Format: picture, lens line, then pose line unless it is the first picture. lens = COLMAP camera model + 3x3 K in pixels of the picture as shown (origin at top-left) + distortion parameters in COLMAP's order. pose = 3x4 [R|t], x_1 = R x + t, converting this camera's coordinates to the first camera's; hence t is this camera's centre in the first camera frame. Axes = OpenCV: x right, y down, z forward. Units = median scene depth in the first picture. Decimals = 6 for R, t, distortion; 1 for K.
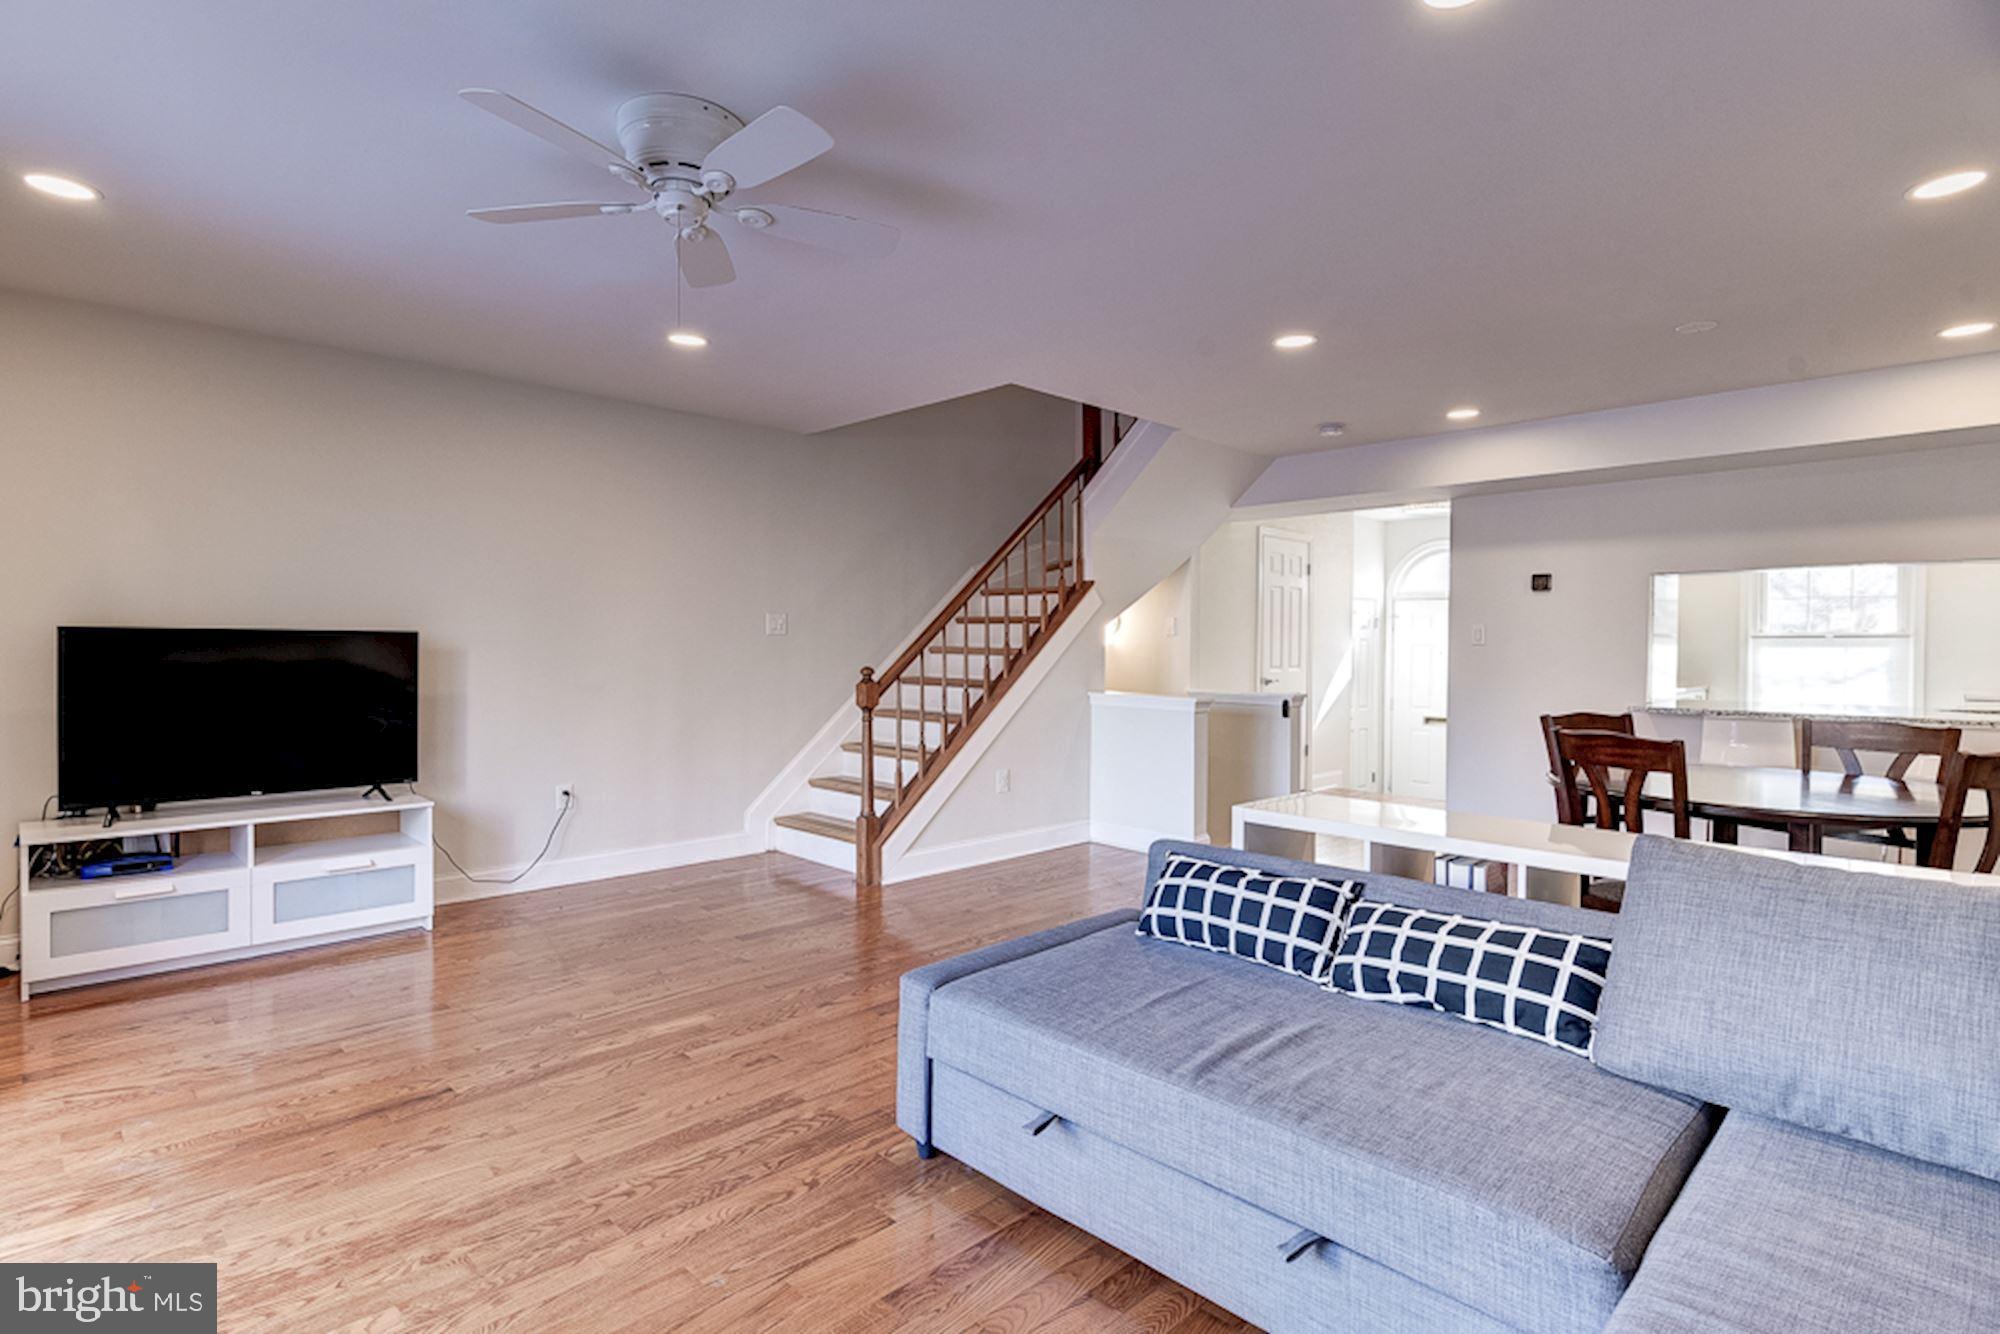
lens RADIAL K [[981.2, 0, 976.1], [0, 981.2, 650.2], [0, 0, 1]] dist [0.000285, -0.000487]
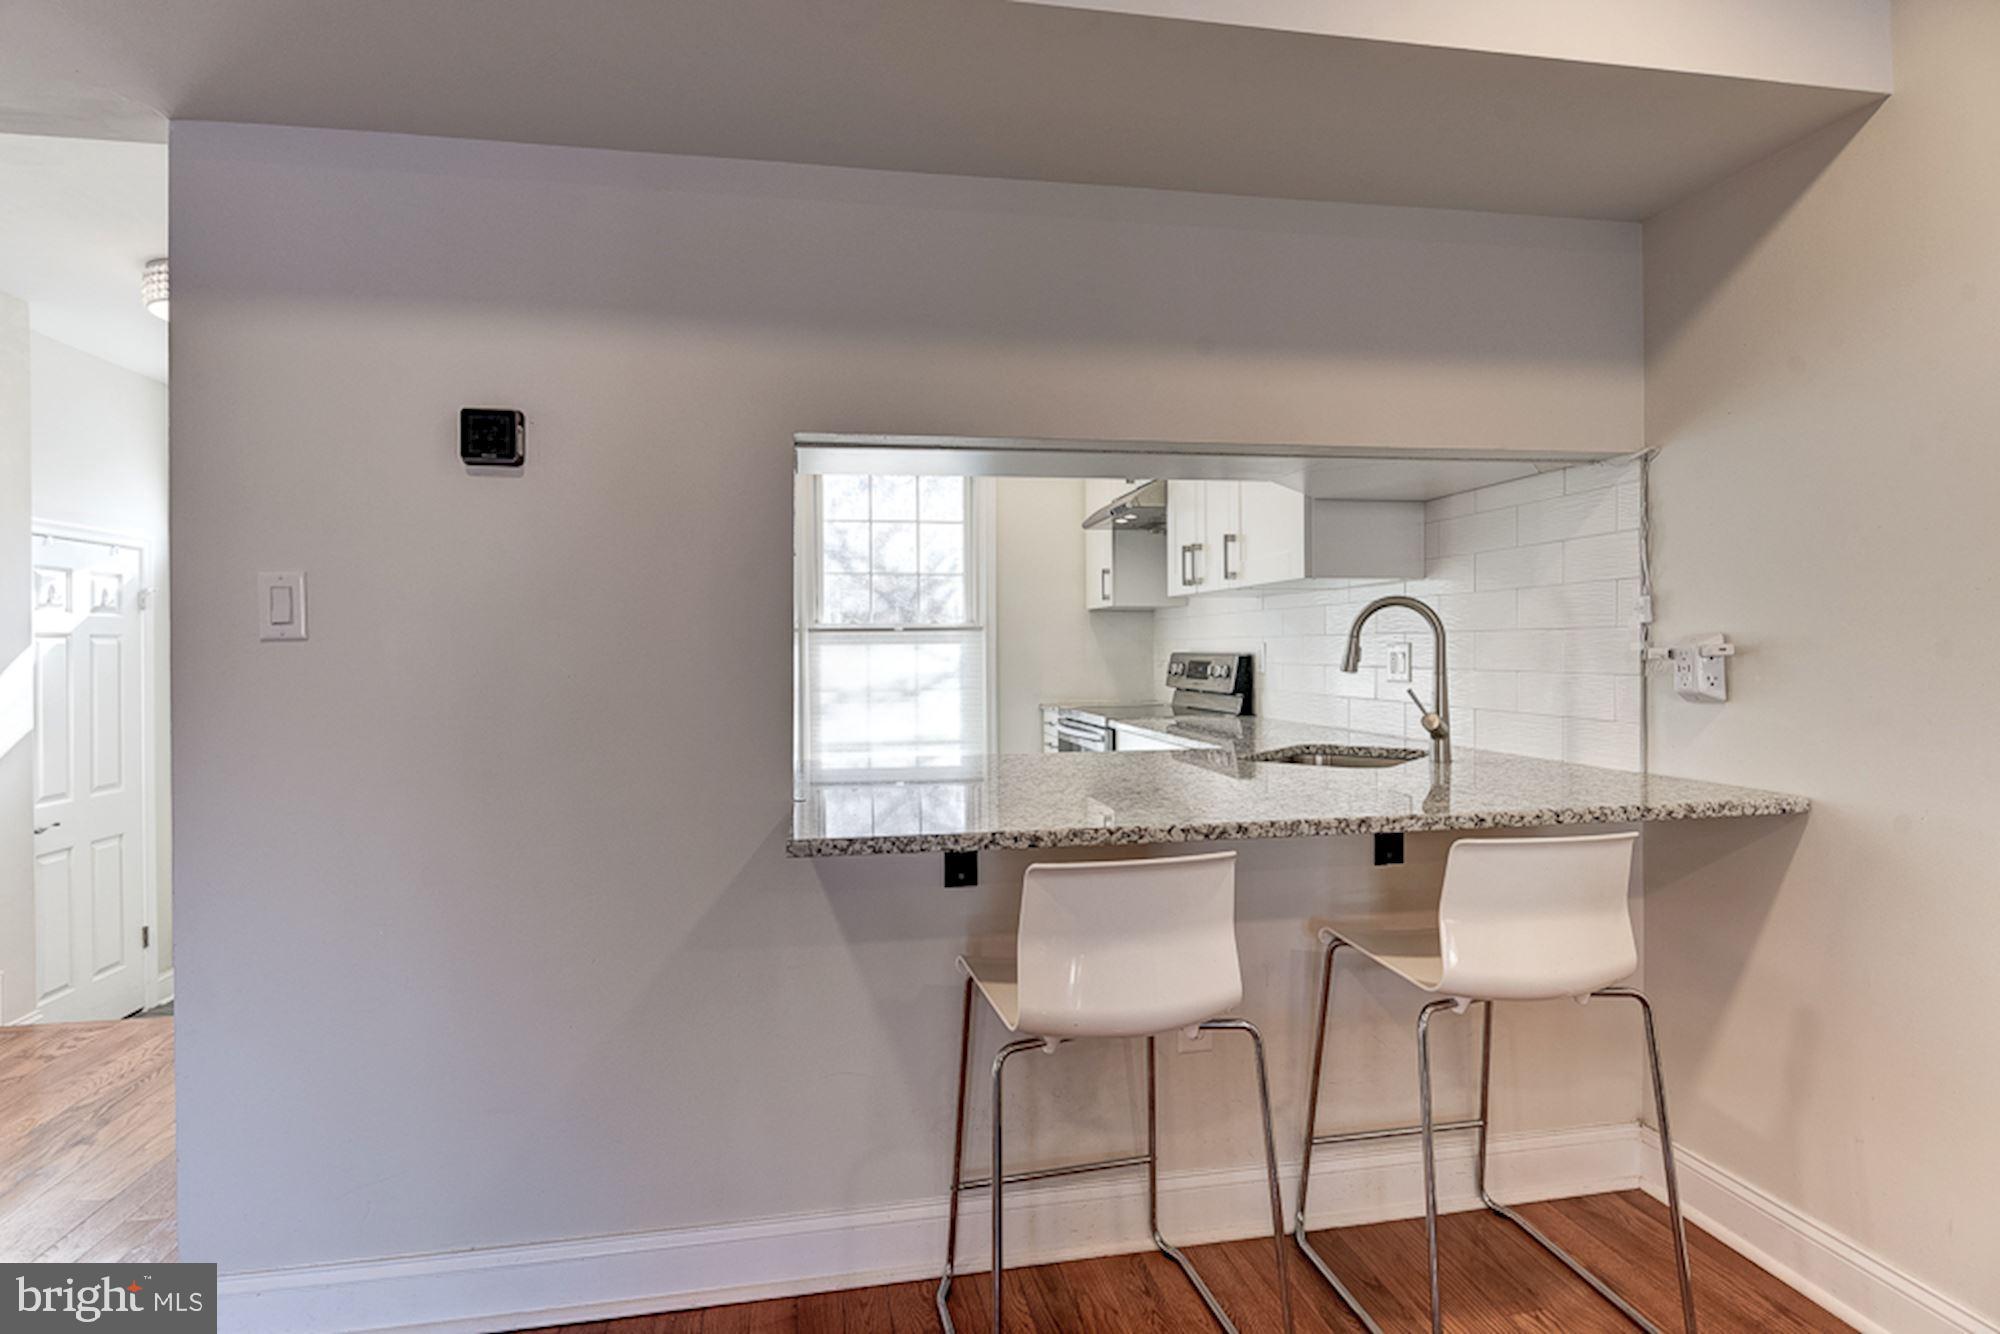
lens RADIAL K [[992.6, 0, 992.3], [0, 992.6, 658.4], [0, 0, 1]] dist [-0.003406, -0.000829]
pose [[0.559308, -0.017112, 0.828783, 0.410222], [0.014157, 0.999838, 0.011090, -0.000373], [-0.828839, 0.005531, 0.559460, 0.705888]]
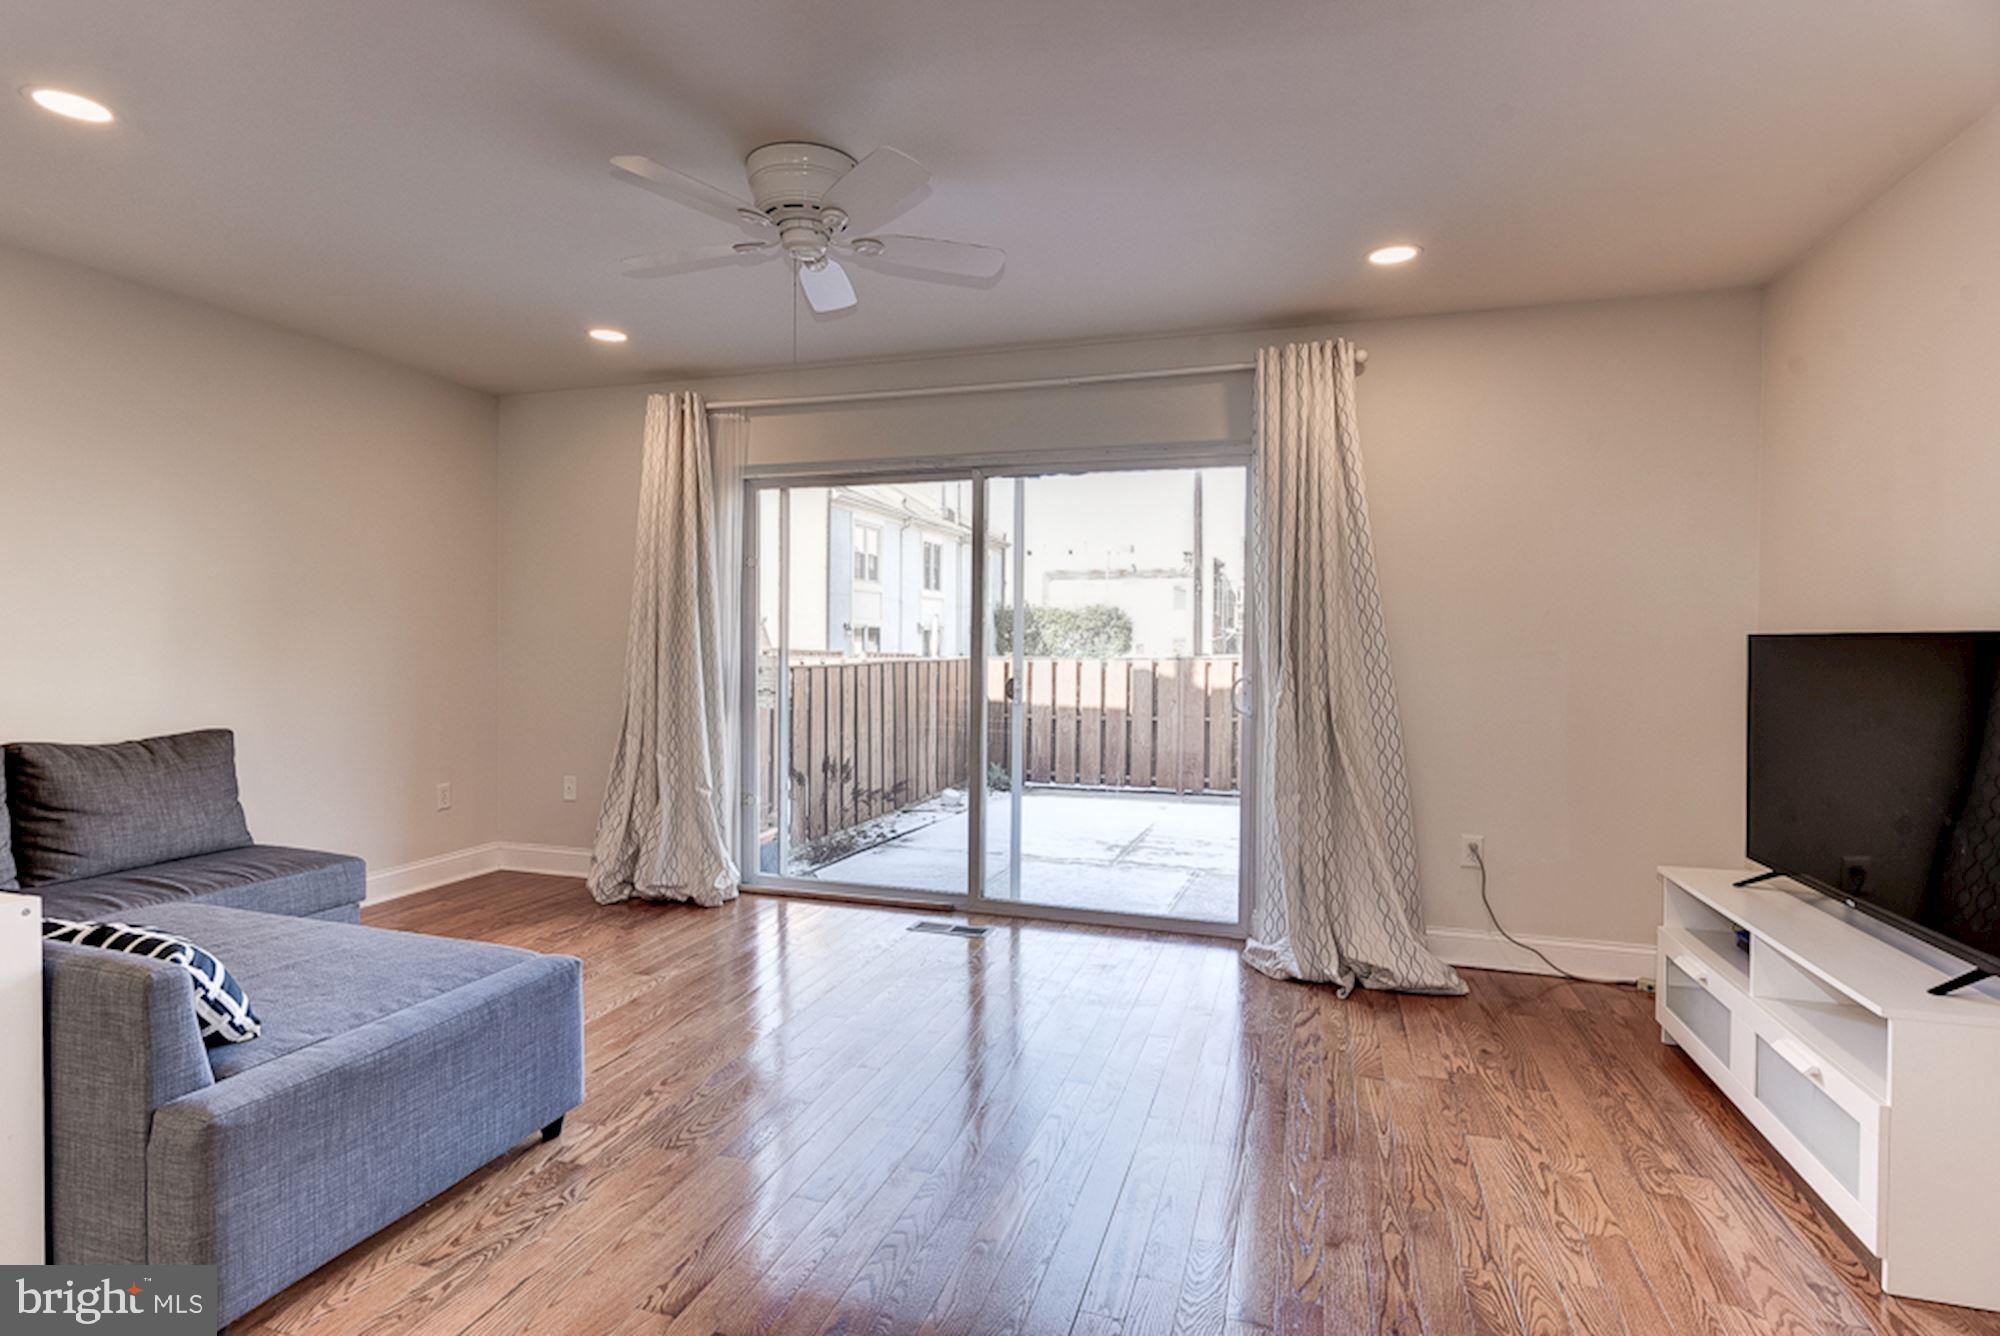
lens RADIAL K [[996.0, 0, 999.1], [0, 996.0, 653.7], [0, 0, 1]] dist [-0.005604, -0.000637]
pose [[-0.878009, -0.009352, -0.478553, 0.017150], [-0.019232, 0.999691, 0.015748, -0.006390], [0.478258, 0.023031, -0.877918, 0.873507]]
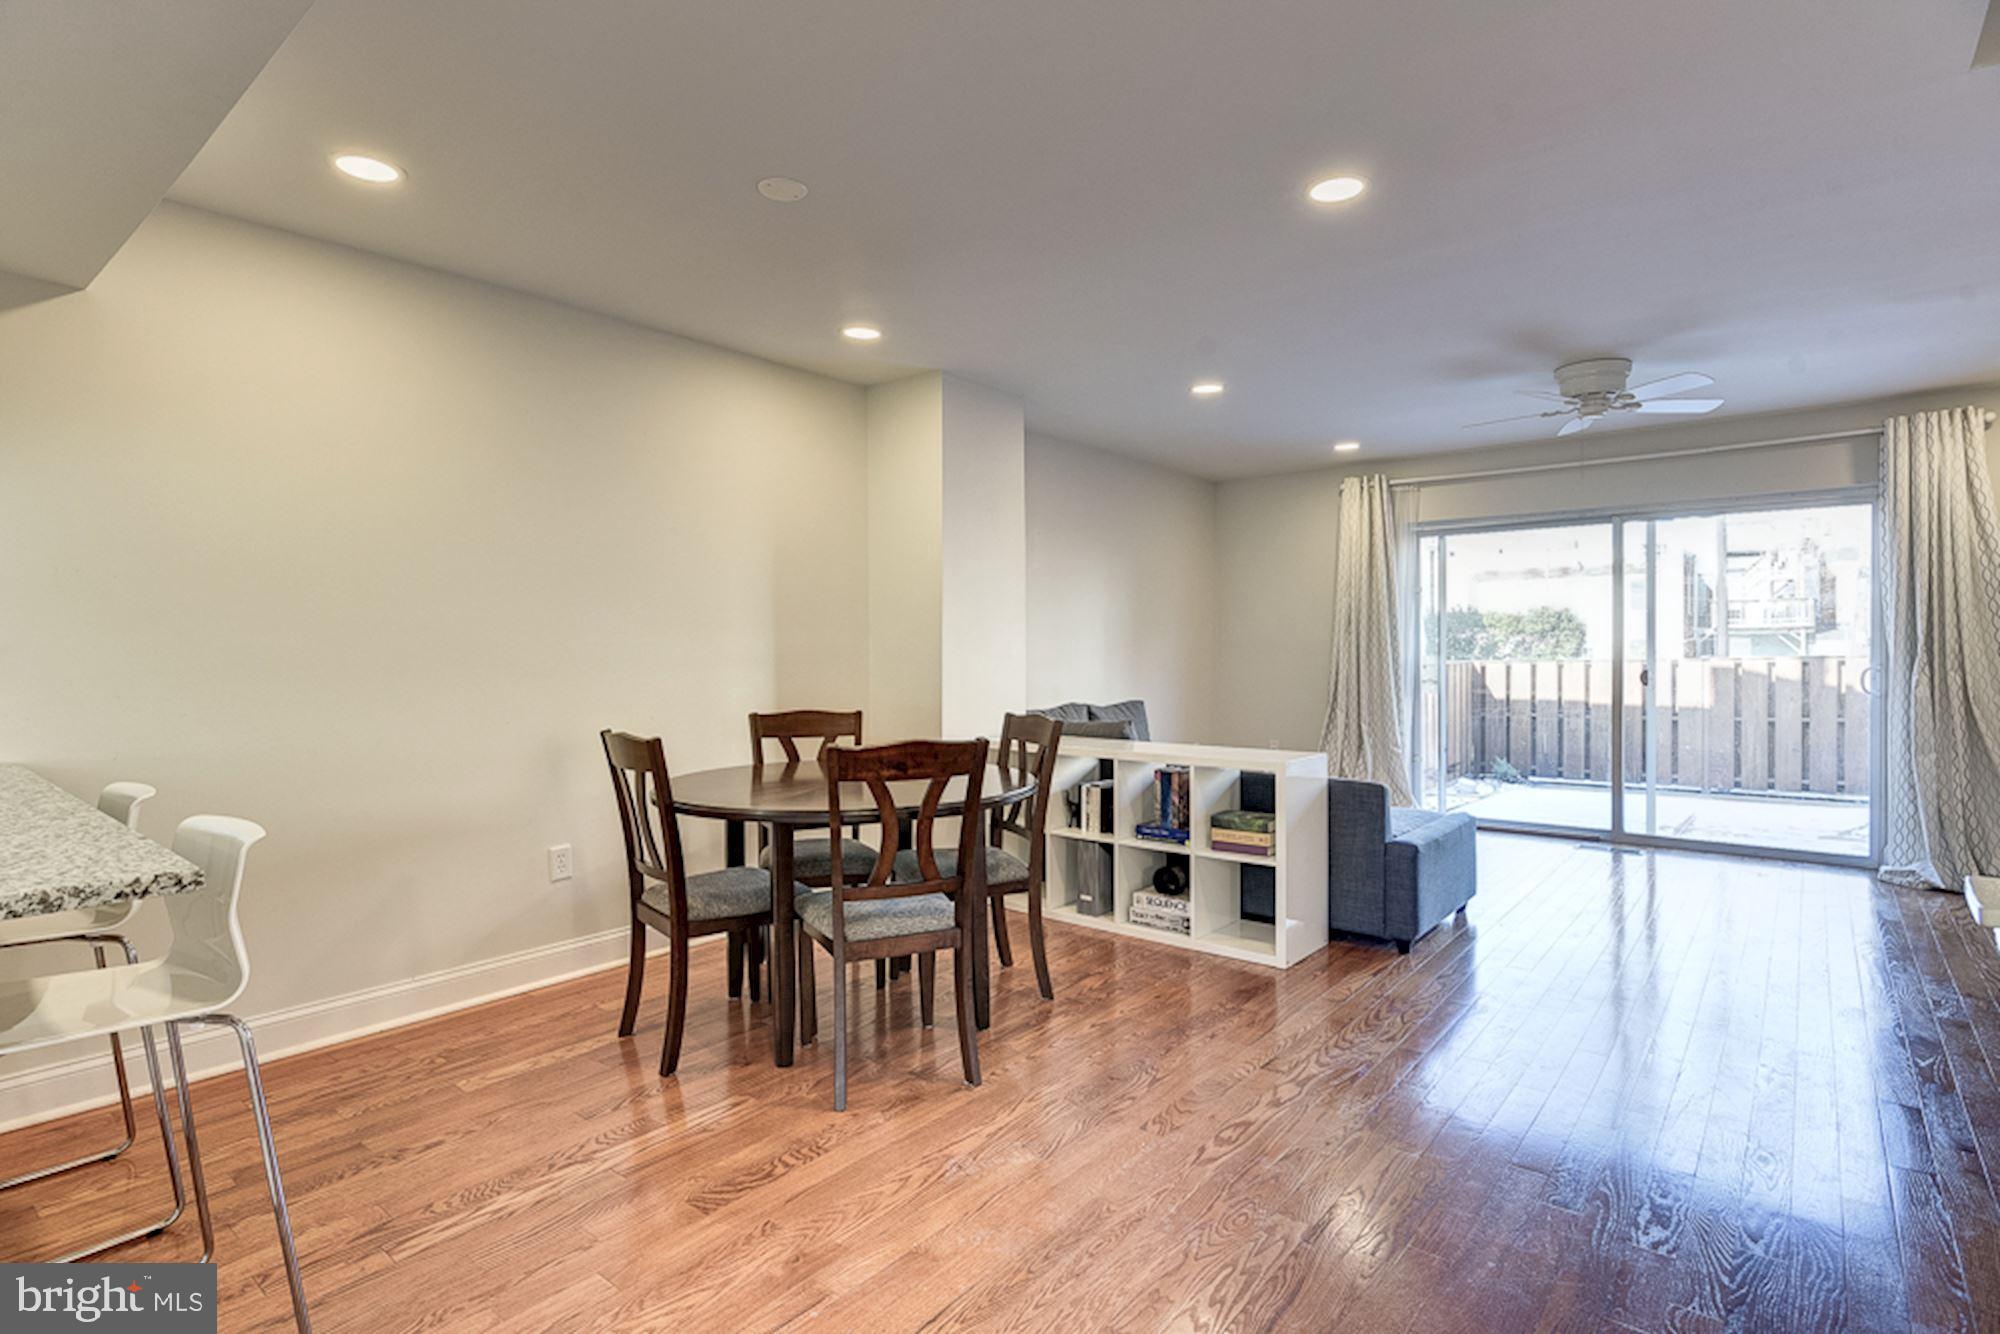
lens RADIAL K [[992.6, 0, 992.3], [0, 992.6, 658.4], [0, 0, 1]] dist [-0.003406, -0.000829]
pose [[-0.993301, -0.001224, -0.115547, 0.448720], [-0.003030, 0.999876, 0.015451, -0.001011], [0.115514, 0.015698, -0.993182, 1.156516]]
